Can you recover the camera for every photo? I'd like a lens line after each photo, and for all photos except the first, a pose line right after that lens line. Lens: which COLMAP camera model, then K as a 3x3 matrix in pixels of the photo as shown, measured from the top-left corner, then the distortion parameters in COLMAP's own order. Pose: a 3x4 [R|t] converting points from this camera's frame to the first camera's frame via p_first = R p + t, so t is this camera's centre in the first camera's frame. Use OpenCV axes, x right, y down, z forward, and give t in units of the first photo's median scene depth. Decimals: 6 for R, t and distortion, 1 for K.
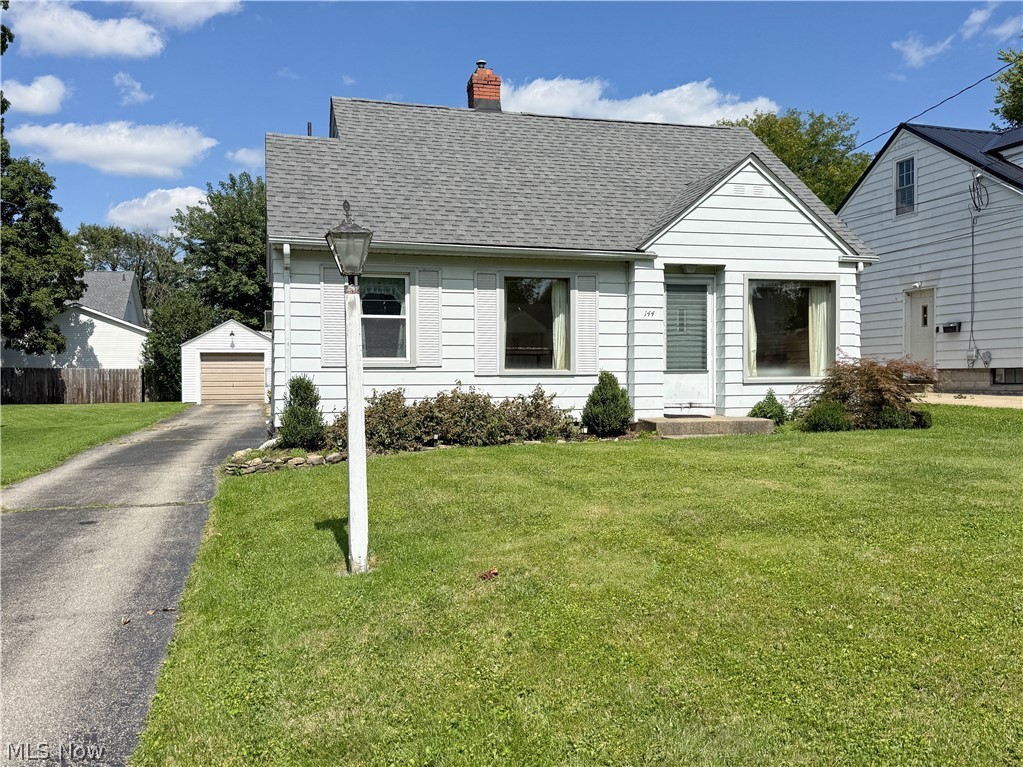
lens RADIAL K [[863.4, 0, 511.5], [0, 863.4, 383.5], [0, 0, 1]] dist [0.081259, -0.012635]
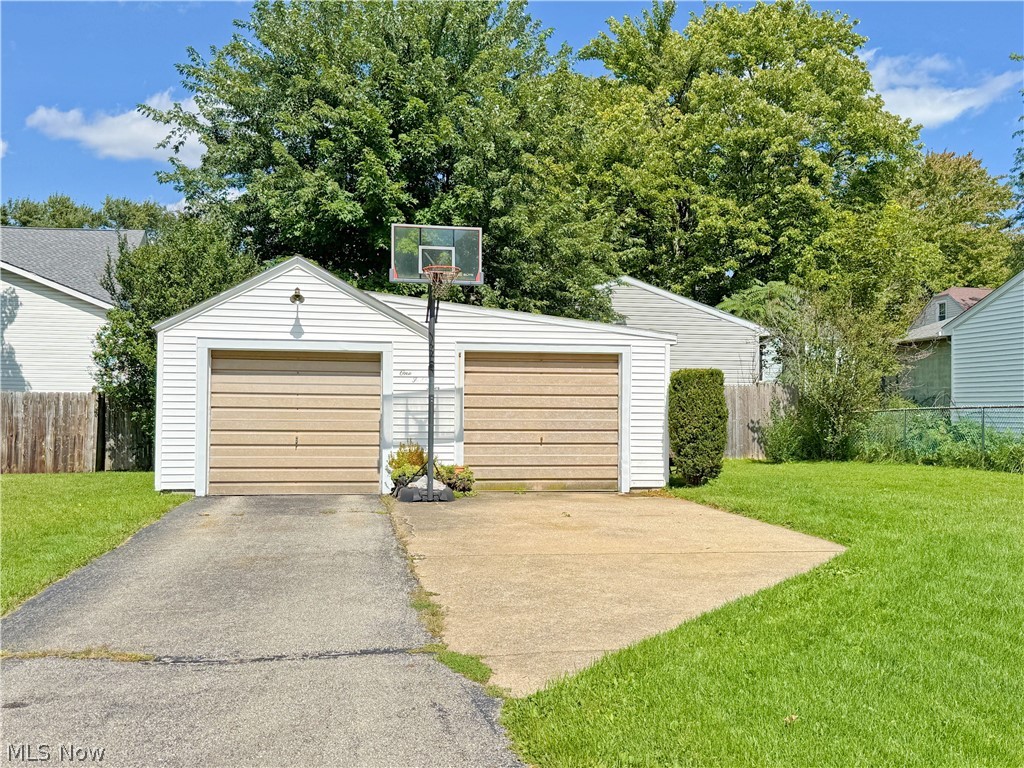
lens RADIAL K [[1059.8, 0, 514.8], [0, 1059.8, 387.9], [0, 0, 1]] dist [0.173847, -0.425450]
pose [[0.993201, 0.015233, -0.115413, -0.157060], [-0.018911, 0.999345, -0.030839, -0.007232], [0.114868, 0.032812, 0.992839, 0.499943]]
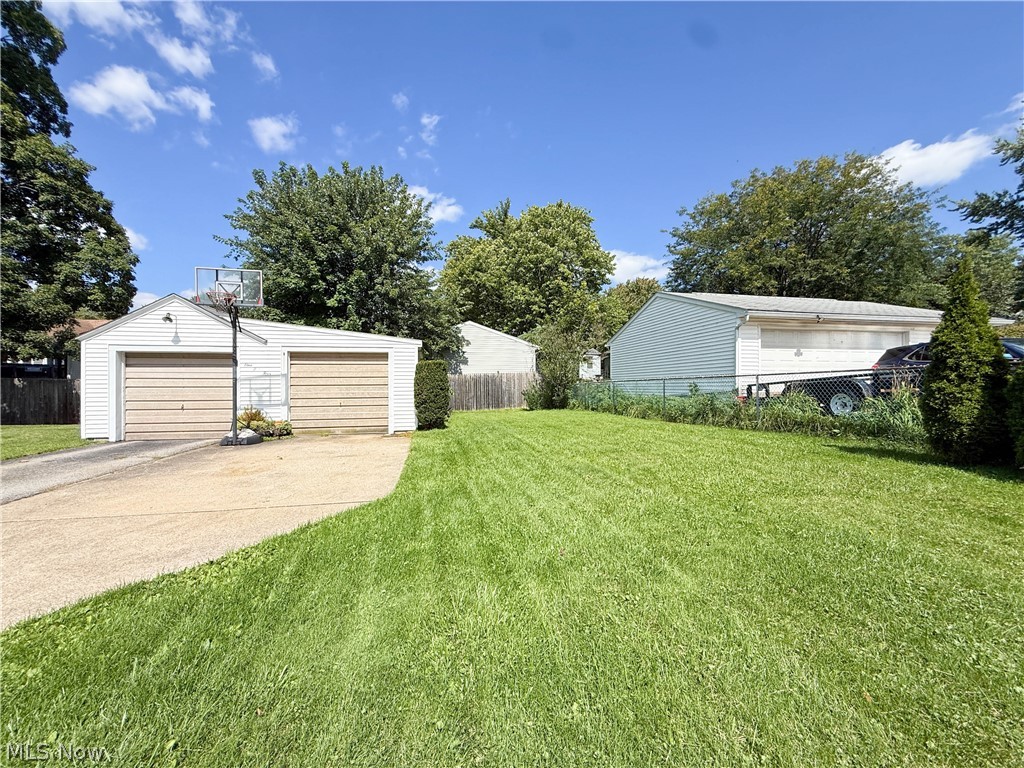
lens RADIAL K [[406.4, 0, 508.9], [0, 406.4, 386.9], [0, 0, 1]] dist [0.000730, 0.000124]
pose [[0.996104, 0.005887, -0.087992, -0.063806], [-0.006429, 0.999962, -0.005884, -0.010172], [0.087954, 0.006427, 0.996104, 0.647082]]
